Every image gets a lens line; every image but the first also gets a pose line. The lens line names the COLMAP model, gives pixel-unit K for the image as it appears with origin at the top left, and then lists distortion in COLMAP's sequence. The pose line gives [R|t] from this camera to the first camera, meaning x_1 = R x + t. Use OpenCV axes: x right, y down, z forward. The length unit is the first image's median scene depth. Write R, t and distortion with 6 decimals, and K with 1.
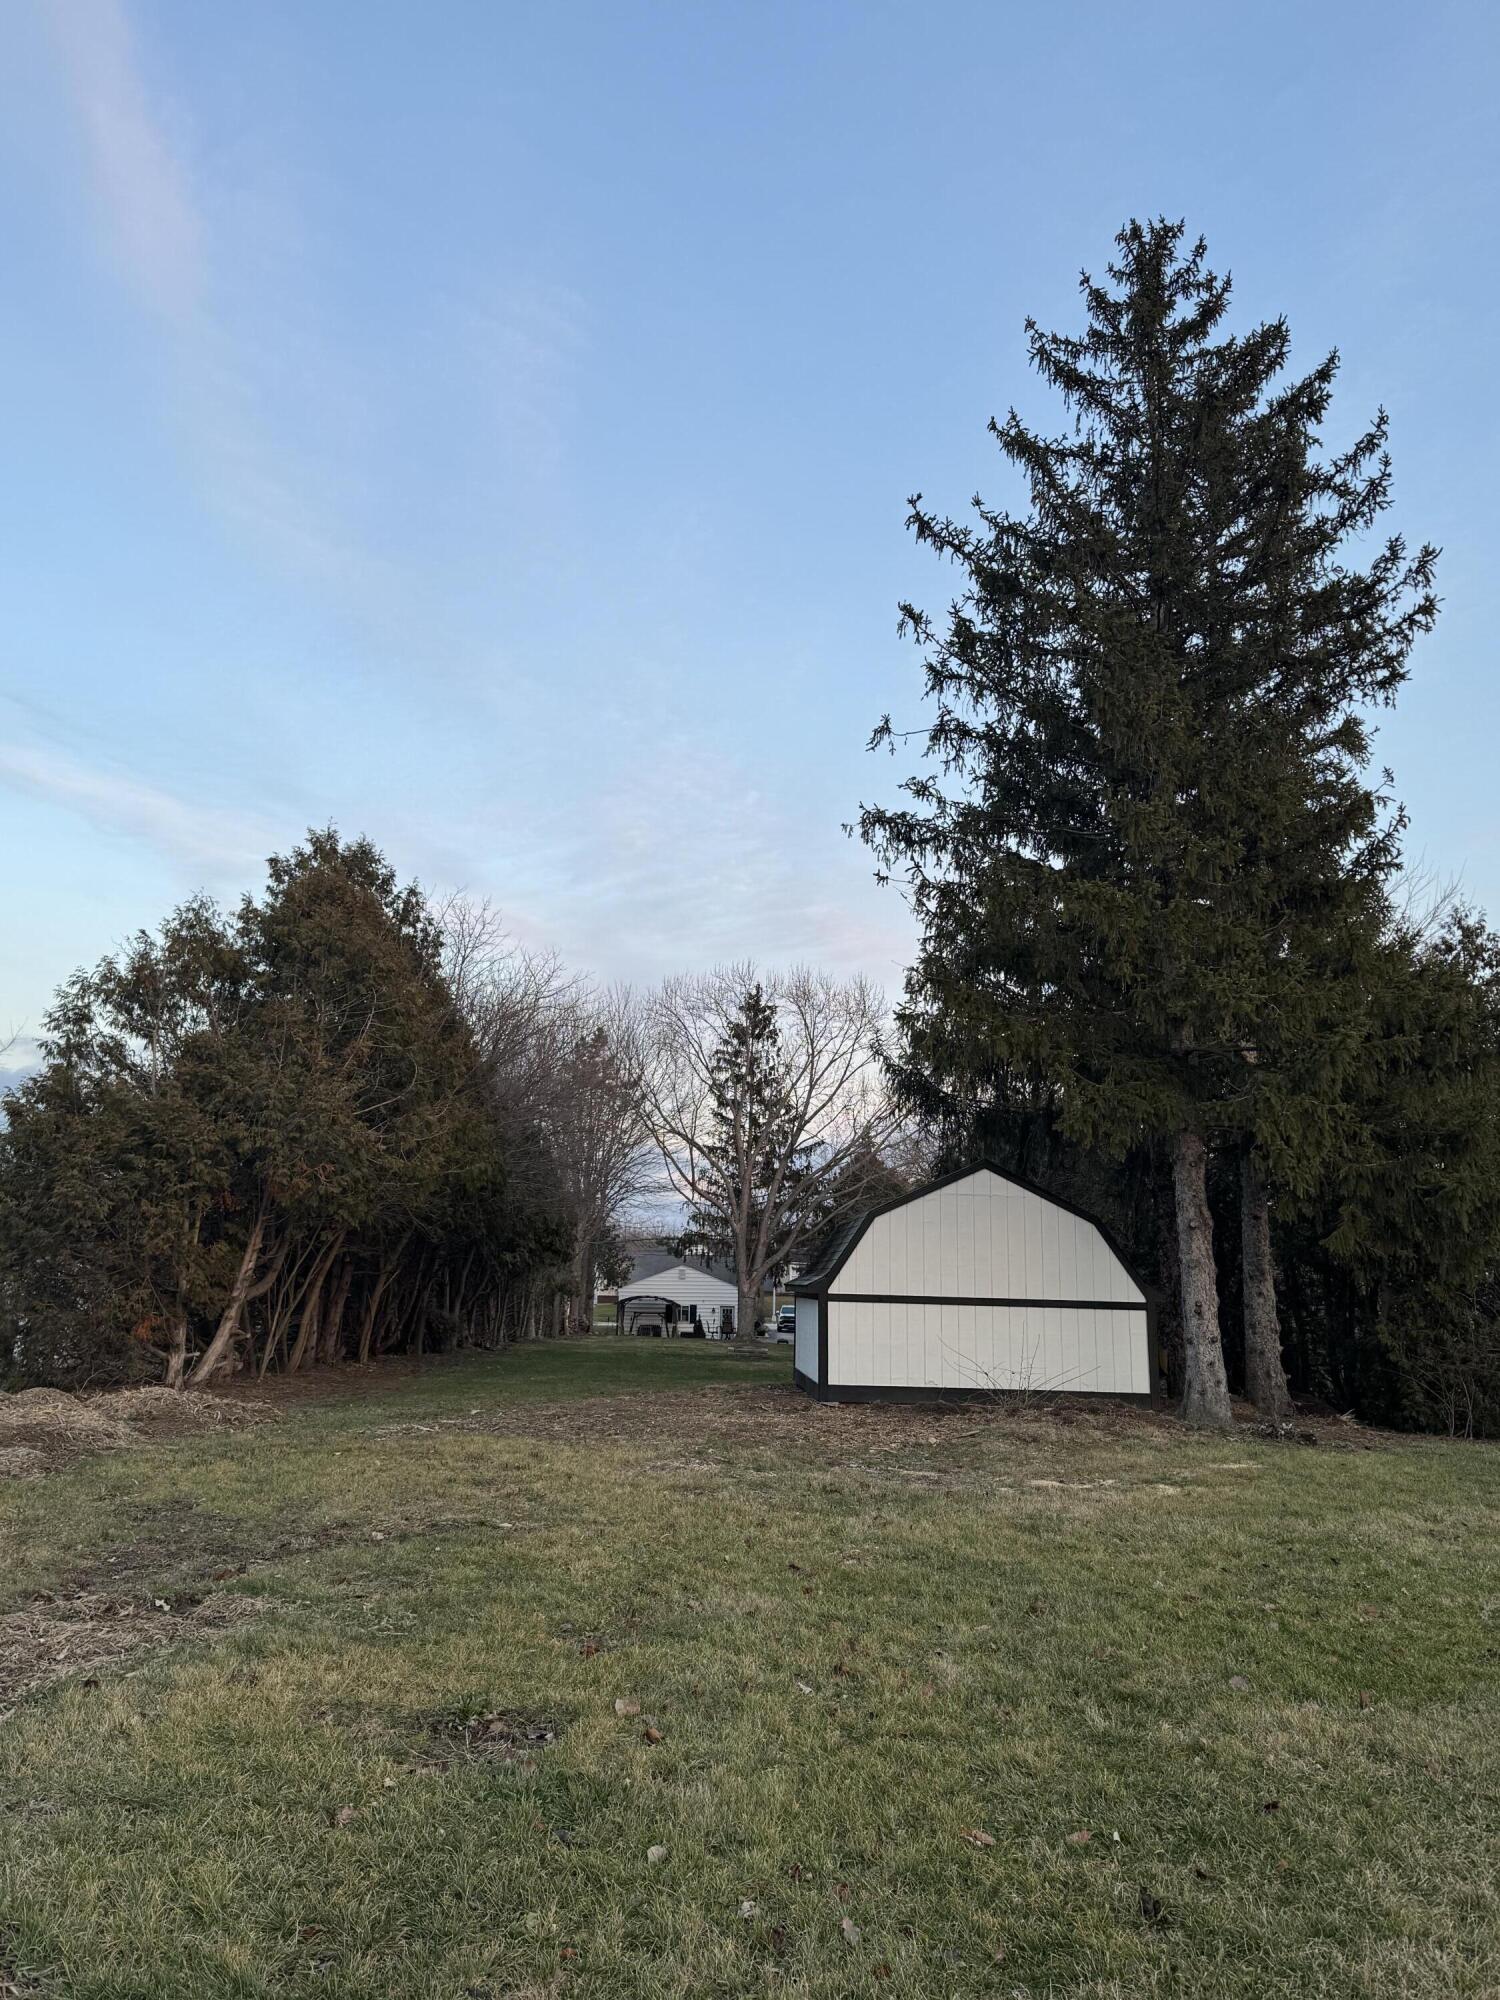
lens RADIAL K [[1522.0, 0, 753.9], [0, 1522.0, 1009.8], [0, 0, 1]] dist [-0.013211, -0.001458]
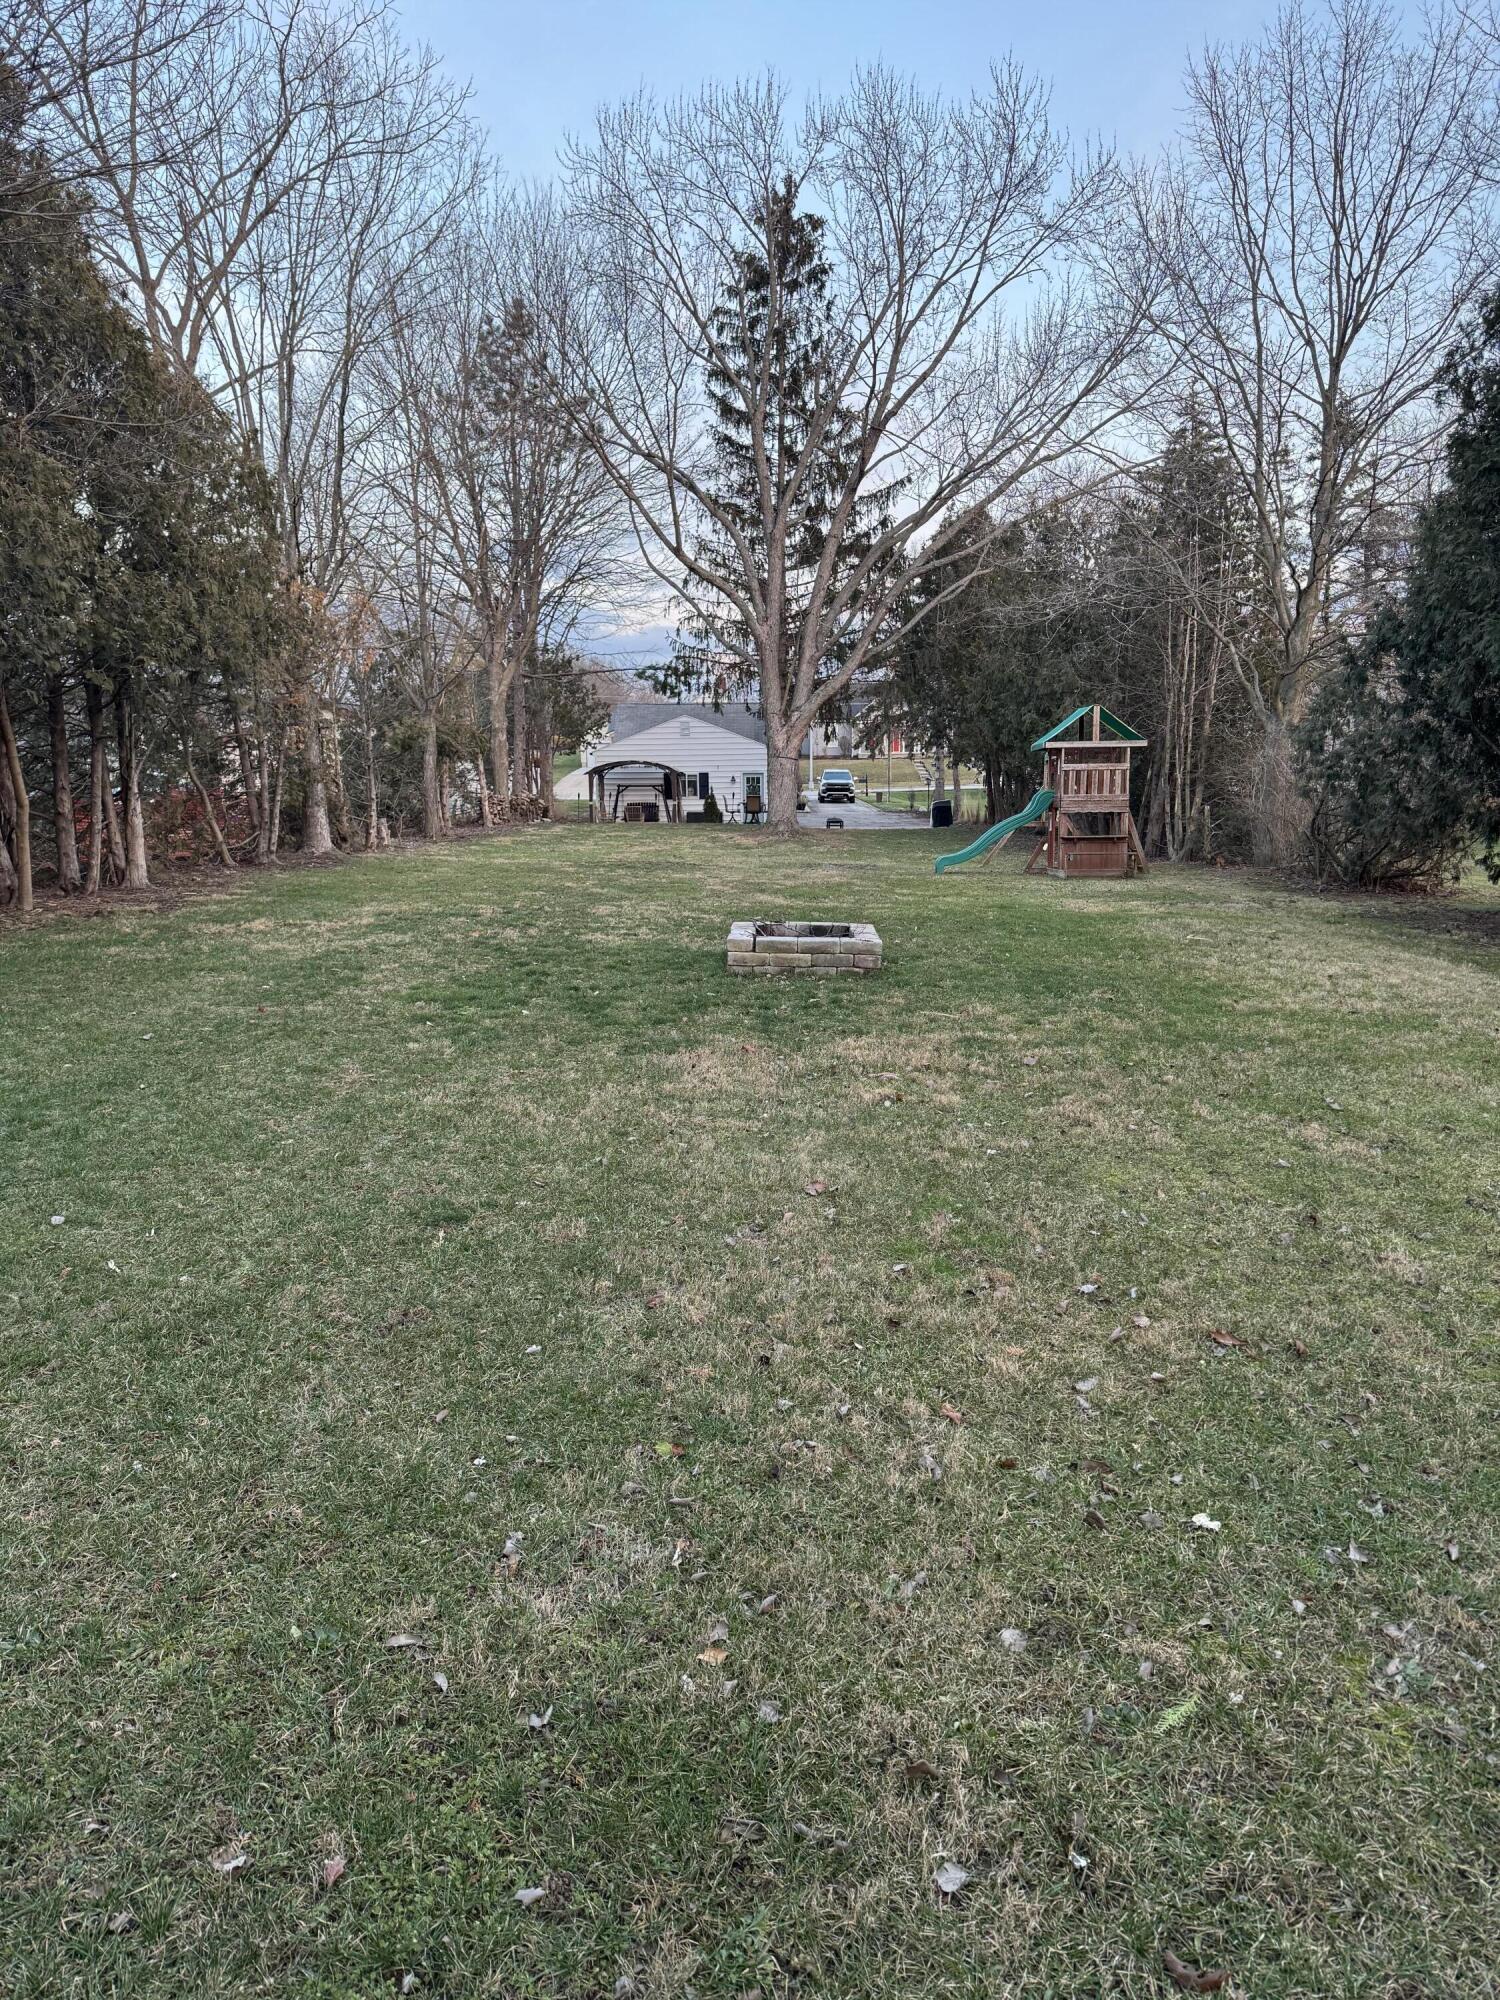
lens RADIAL K [[1401.3, 0, 751.1], [0, 1401.3, 1014.0], [0, 0, 1]] dist [0.002010, -0.005754]
pose [[0.999291, -0.022565, -0.030148, -0.002205], [0.031799, 0.934491, 0.354562, 0.084022], [0.020172, -0.355270, 0.934546, 0.431080]]
